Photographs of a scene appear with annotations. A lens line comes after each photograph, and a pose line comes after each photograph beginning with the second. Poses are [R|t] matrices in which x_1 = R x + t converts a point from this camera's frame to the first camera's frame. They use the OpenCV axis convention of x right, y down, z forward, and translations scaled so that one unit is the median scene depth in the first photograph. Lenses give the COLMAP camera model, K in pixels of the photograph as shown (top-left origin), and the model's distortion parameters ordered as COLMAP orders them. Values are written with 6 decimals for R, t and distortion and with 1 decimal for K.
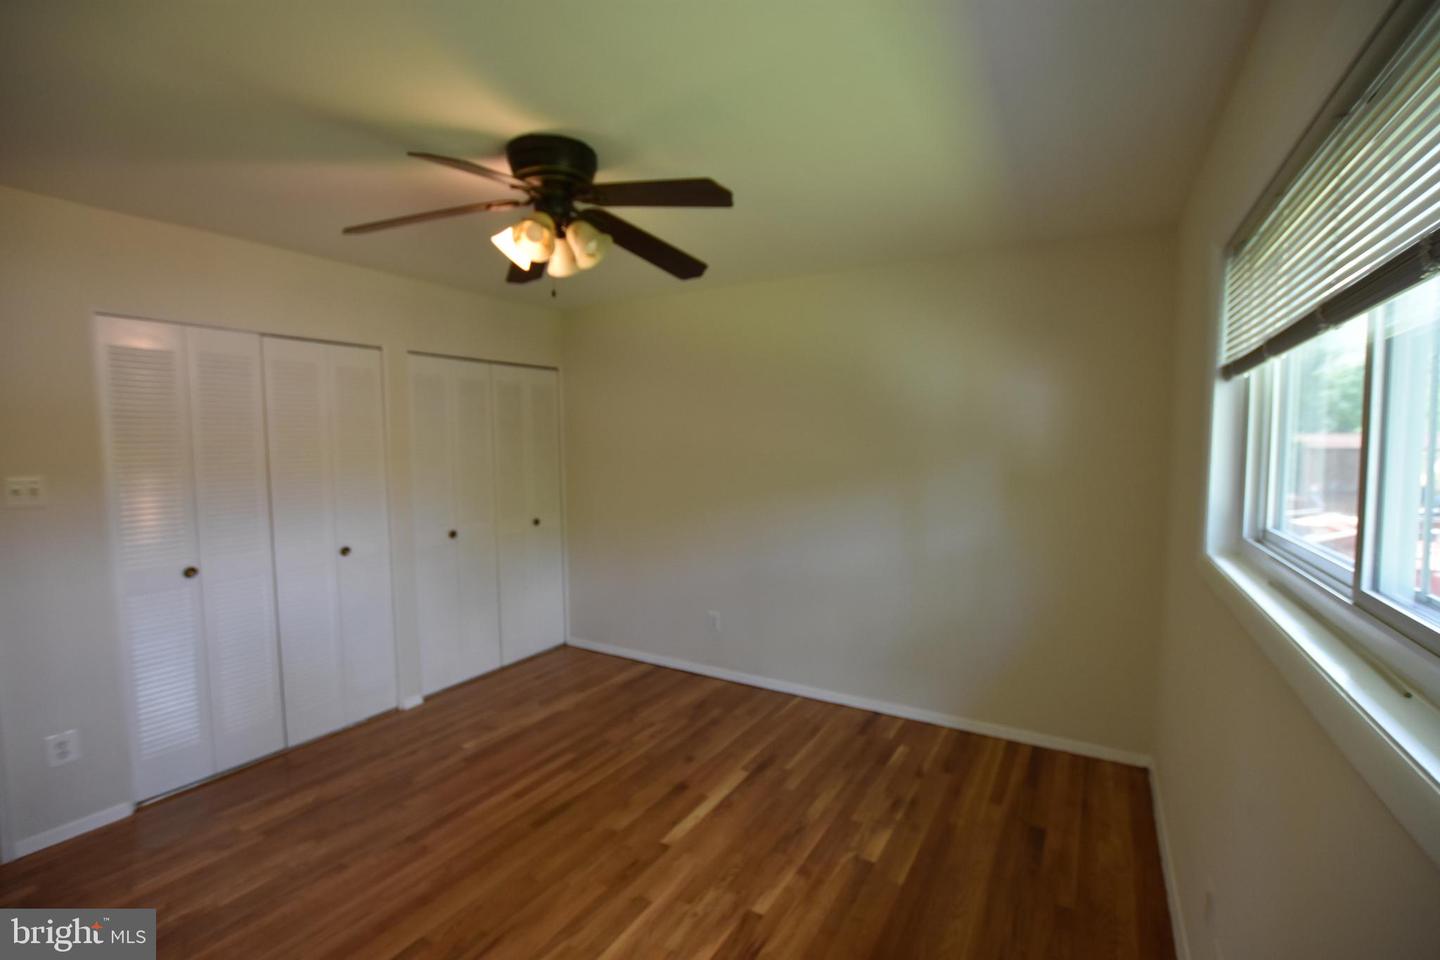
lens RADIAL K [[632.3, 0, 716.3], [0, 632.3, 485.4], [0, 0, 1]] dist [-0.030554, 0.005207]
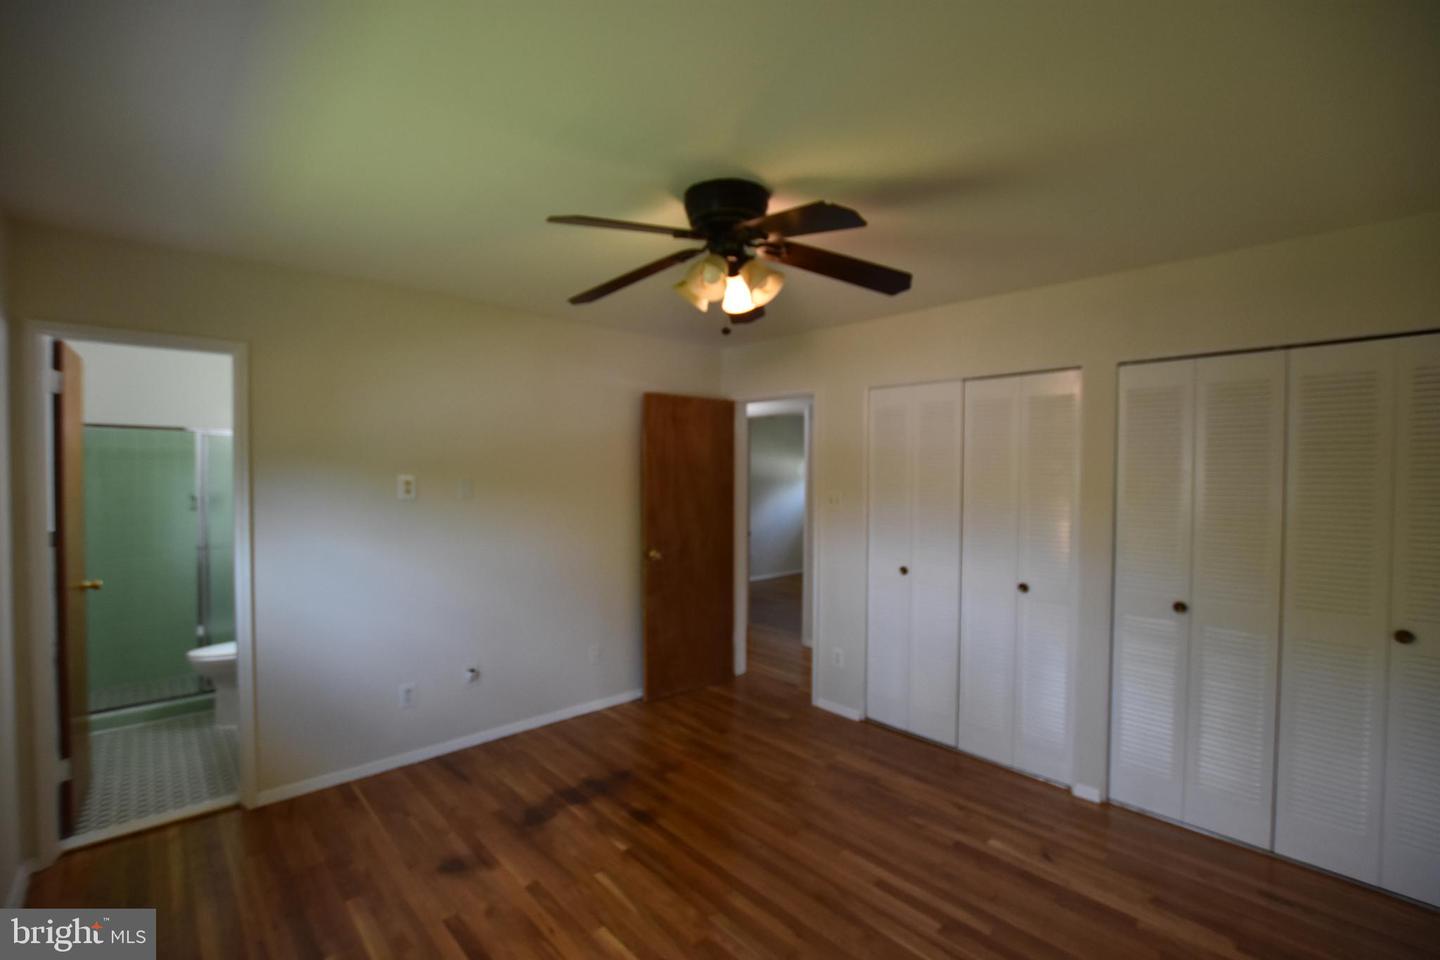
lens RADIAL K [[632.3, 0, 716.3], [0, 632.3, 485.4], [0, 0, 1]] dist [-0.030554, 0.005207]
pose [[-0.278633, 0.022715, -0.960129, 0.503207], [-0.073754, 0.996262, 0.044973, -0.065745], [0.957561, 0.083344, -0.275916, 0.878855]]
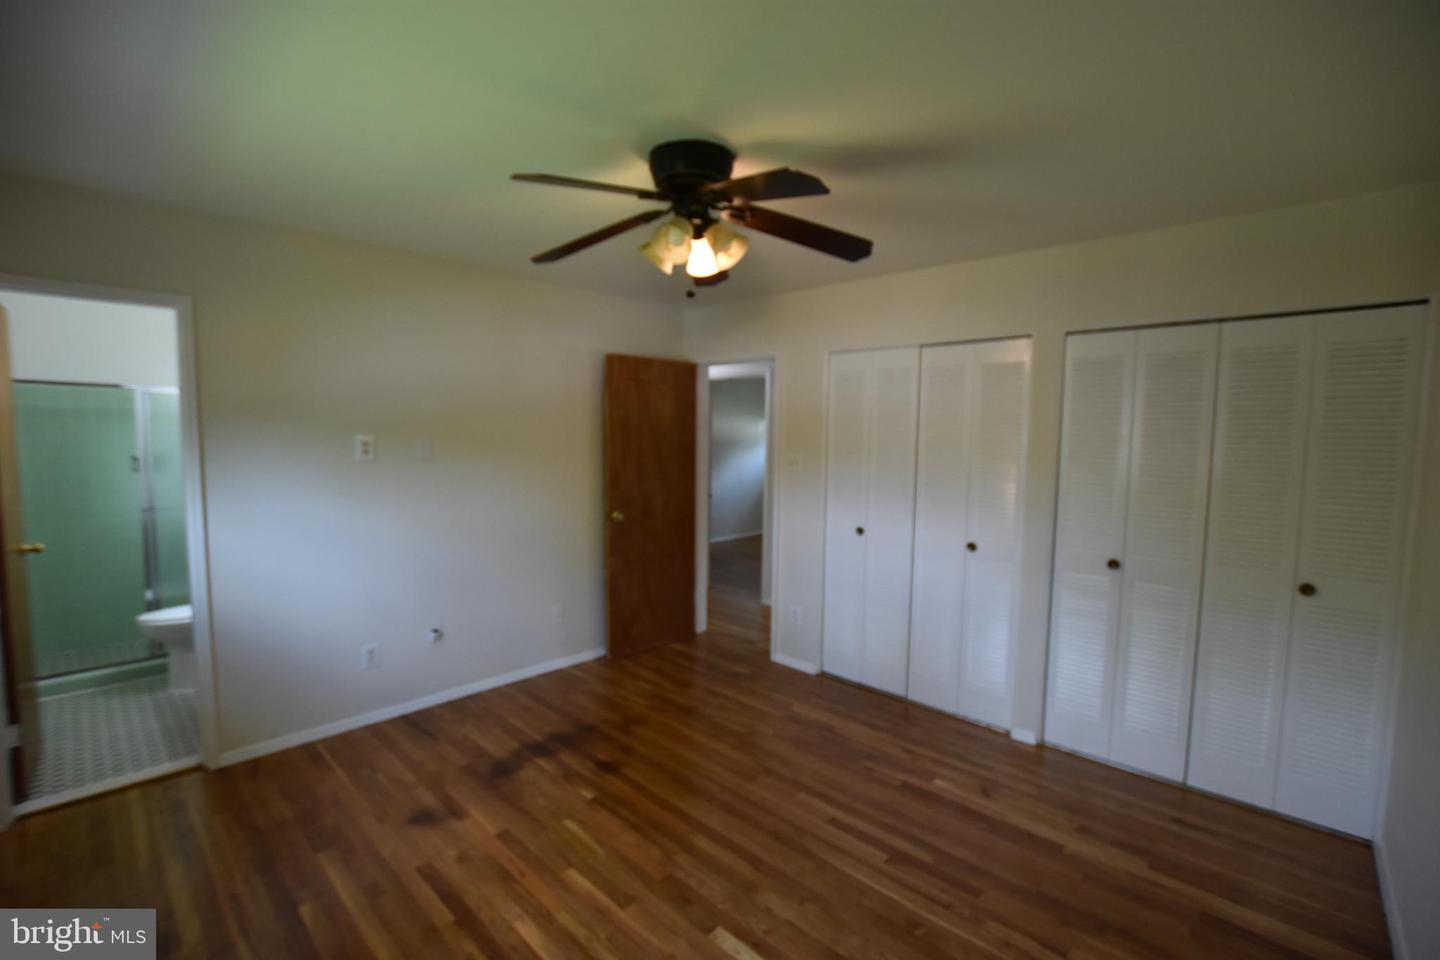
lens RADIAL K [[632.3, 0, 716.3], [0, 632.3, 485.4], [0, 0, 1]] dist [-0.030554, 0.005207]
pose [[-0.218240, 0.079038, -0.972689, 0.522143], [-0.082081, 0.991696, 0.098999, -0.065776], [0.972437, 0.101445, -0.209941, 0.879836]]
